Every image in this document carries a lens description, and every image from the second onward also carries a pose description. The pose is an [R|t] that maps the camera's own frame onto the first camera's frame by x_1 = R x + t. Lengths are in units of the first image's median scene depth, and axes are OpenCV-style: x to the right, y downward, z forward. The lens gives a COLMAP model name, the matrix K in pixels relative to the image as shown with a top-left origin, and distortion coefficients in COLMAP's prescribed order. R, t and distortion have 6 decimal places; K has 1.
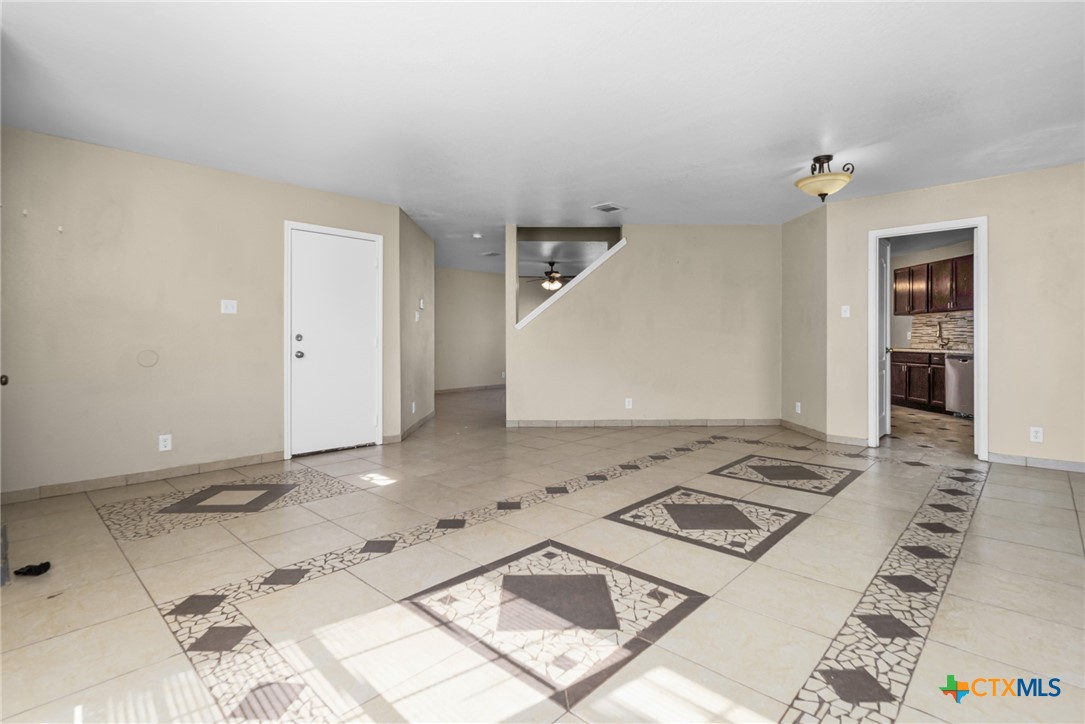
lens RADIAL K [[519.8, 0, 545.6], [0, 519.8, 354.1], [0, 0, 1]] dist [0.004711, -0.000160]
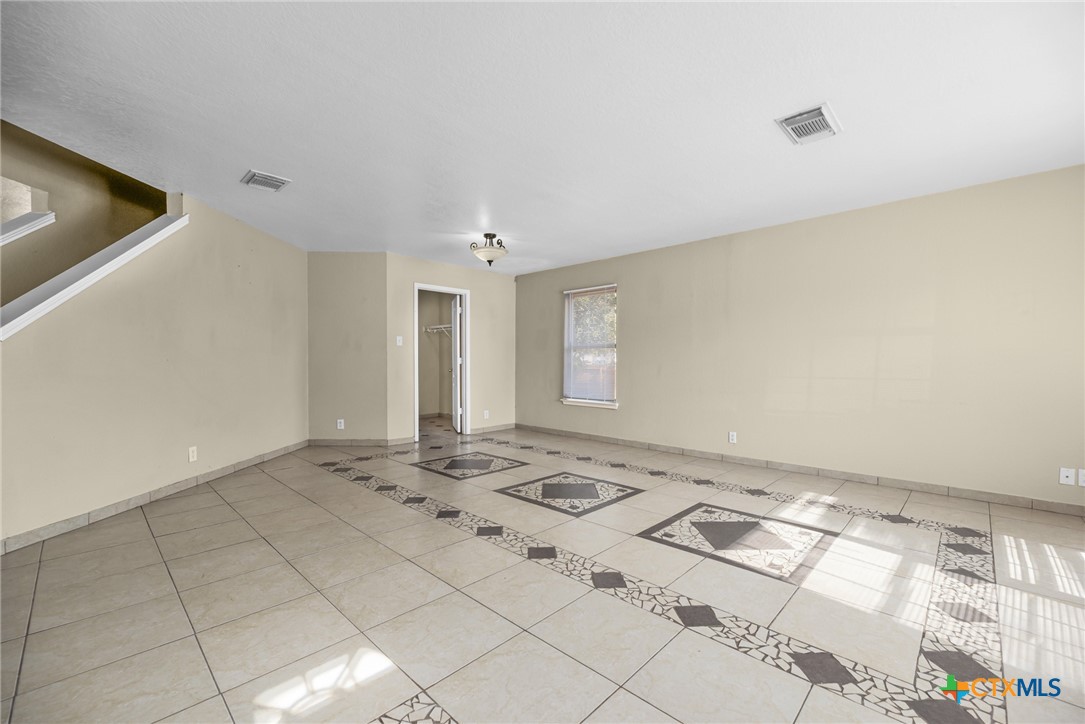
lens RADIAL K [[450.2, 0, 545.9], [0, 450.2, 362.6], [0, 0, 1]] dist [-0.000571, 0.000059]
pose [[0.007080, 0.002829, 0.999971, -1.138023], [0.026500, 0.999644, -0.003015, -0.032722], [-0.999624, 0.026521, 0.007003, 1.353919]]
